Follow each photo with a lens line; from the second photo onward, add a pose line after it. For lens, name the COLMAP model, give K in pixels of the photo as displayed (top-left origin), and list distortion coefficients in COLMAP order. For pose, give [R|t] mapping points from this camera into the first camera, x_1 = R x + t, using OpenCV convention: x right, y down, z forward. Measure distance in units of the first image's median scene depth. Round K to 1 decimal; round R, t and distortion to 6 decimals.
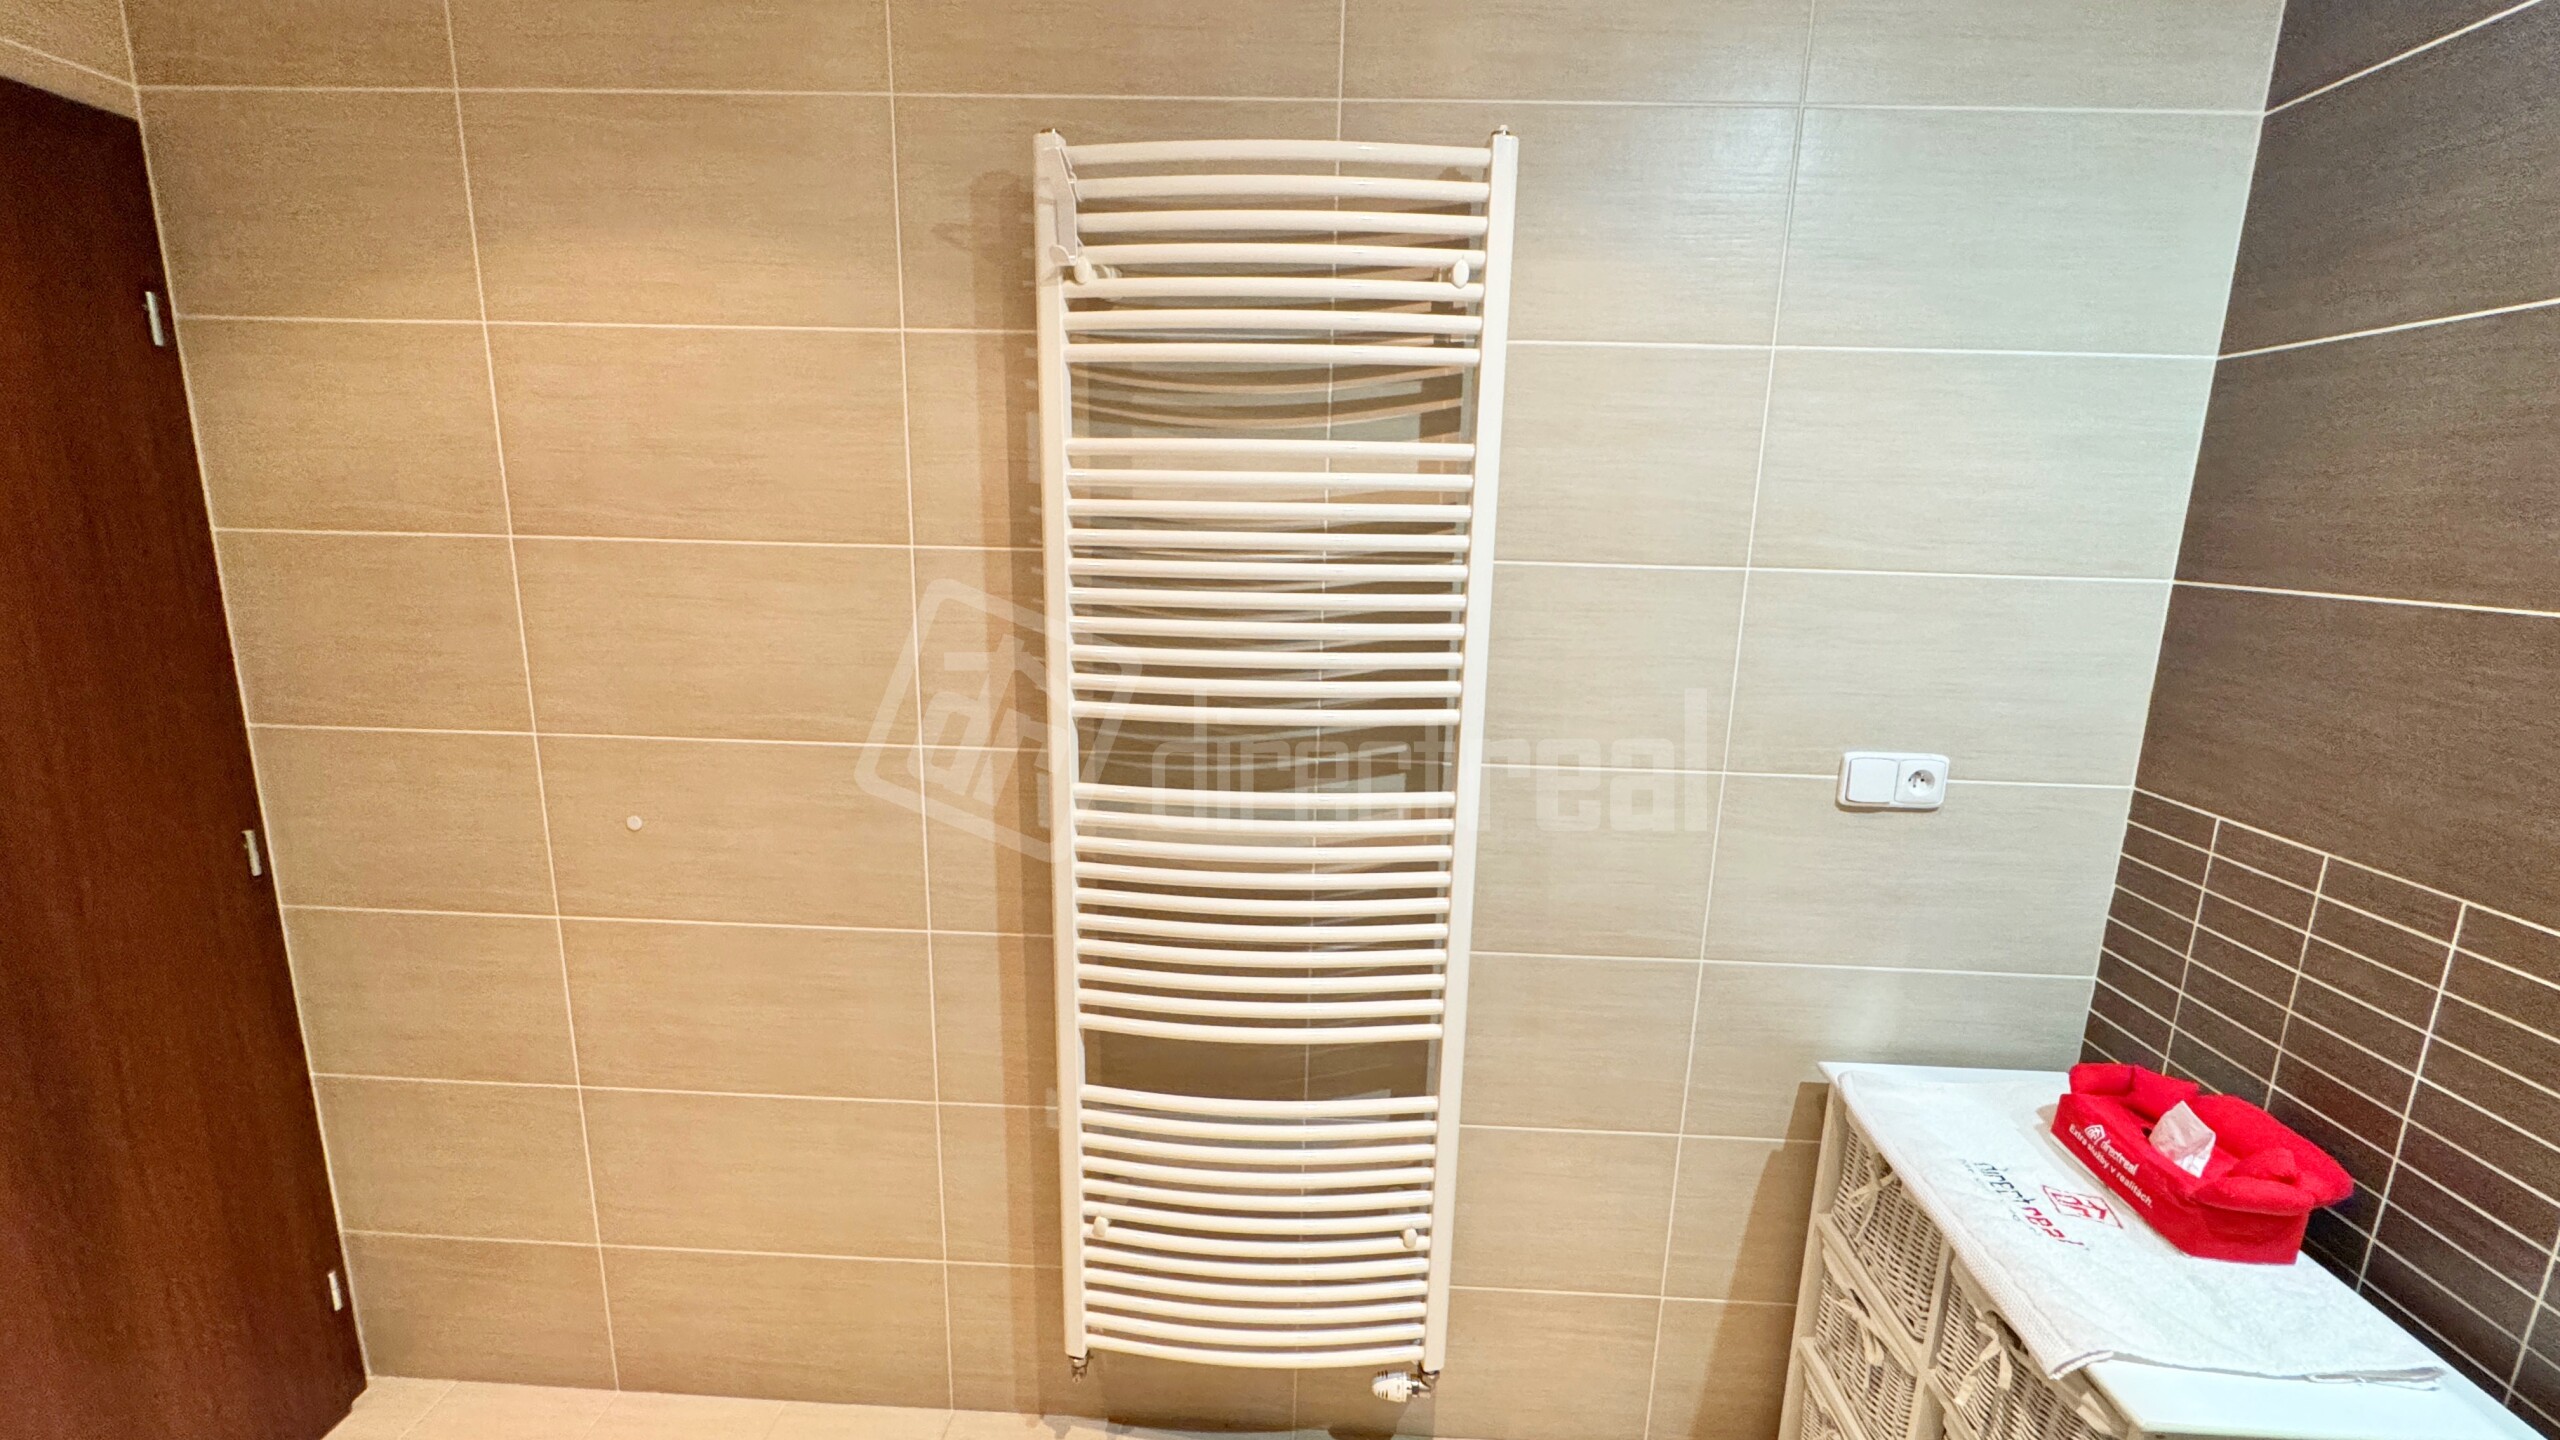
lens RADIAL K [[1030.0, 0, 1268.7], [0, 1030.0, 725.4], [0, 0, 1]] dist [-0.001803, -0.000089]
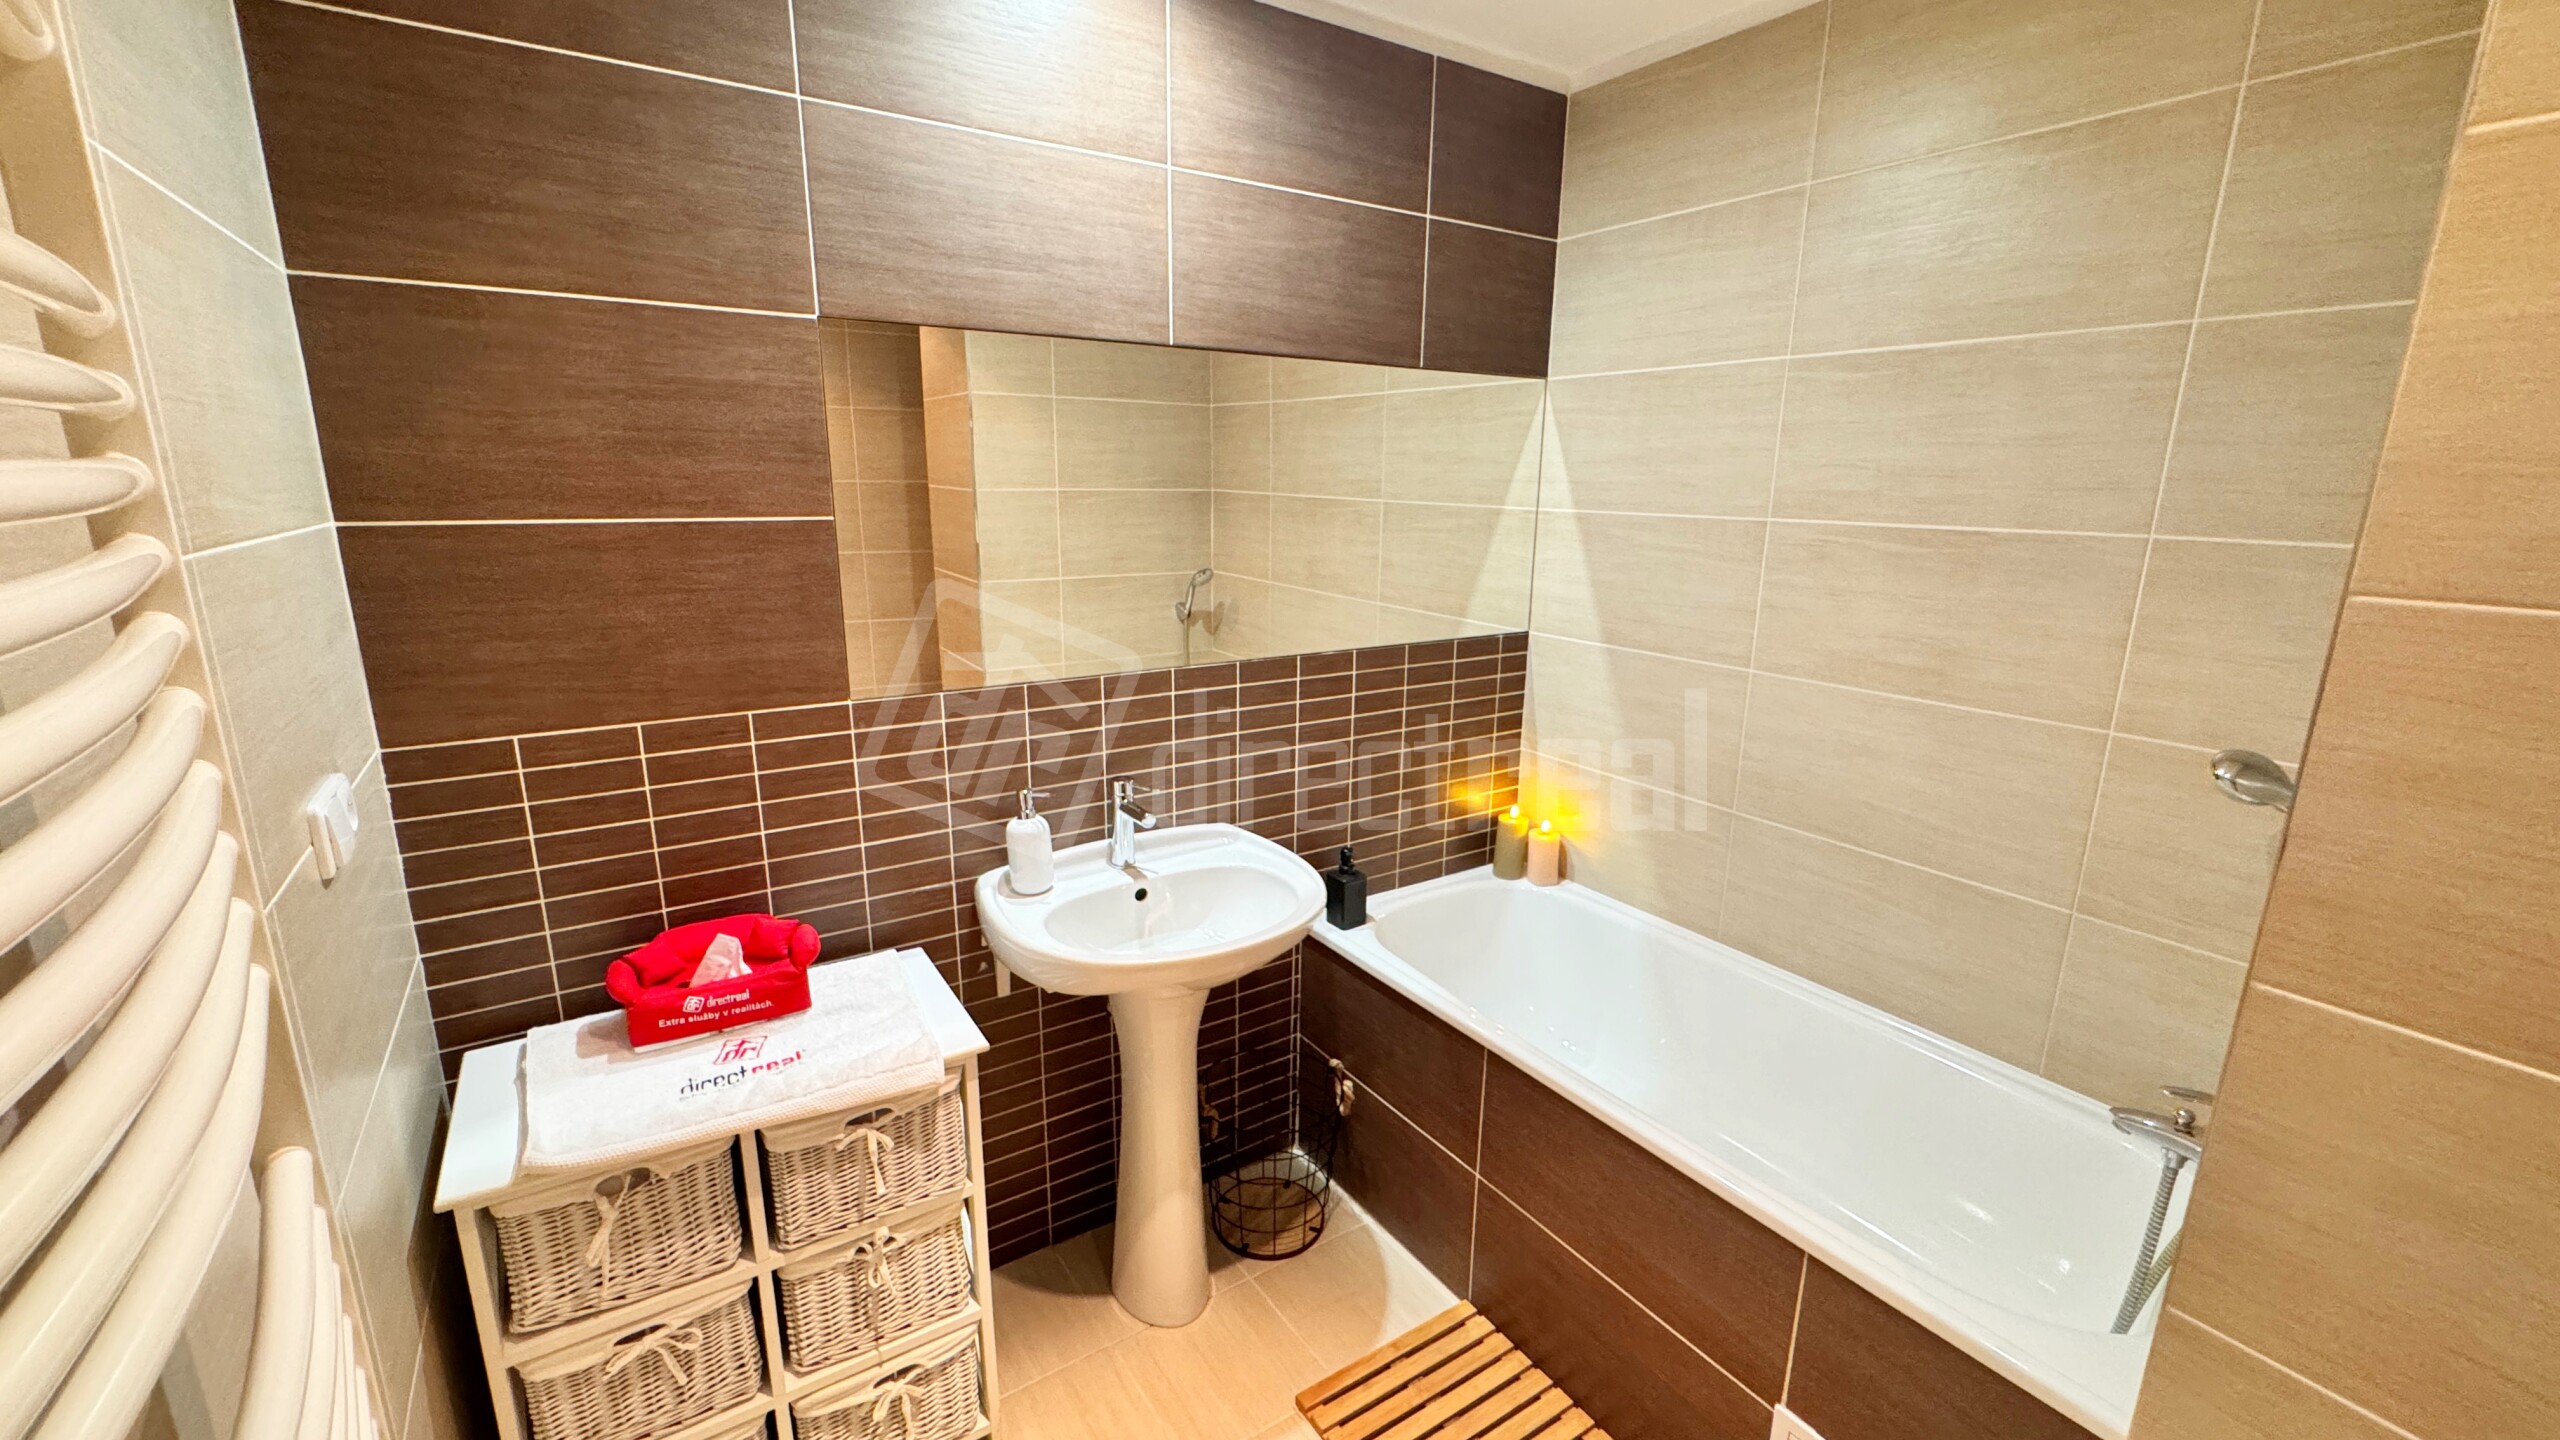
lens RADIAL K [[1030.0, 0, 1271.7], [0, 1030.0, 717.5], [0, 0, 1]] dist [-0.001803, -0.000089]
pose [[-0.583184, -0.212470, 0.784062, -0.410579], [0.147375, 0.921500, 0.359331, -0.219198], [-0.798860, 0.325107, -0.506091, 1.005864]]
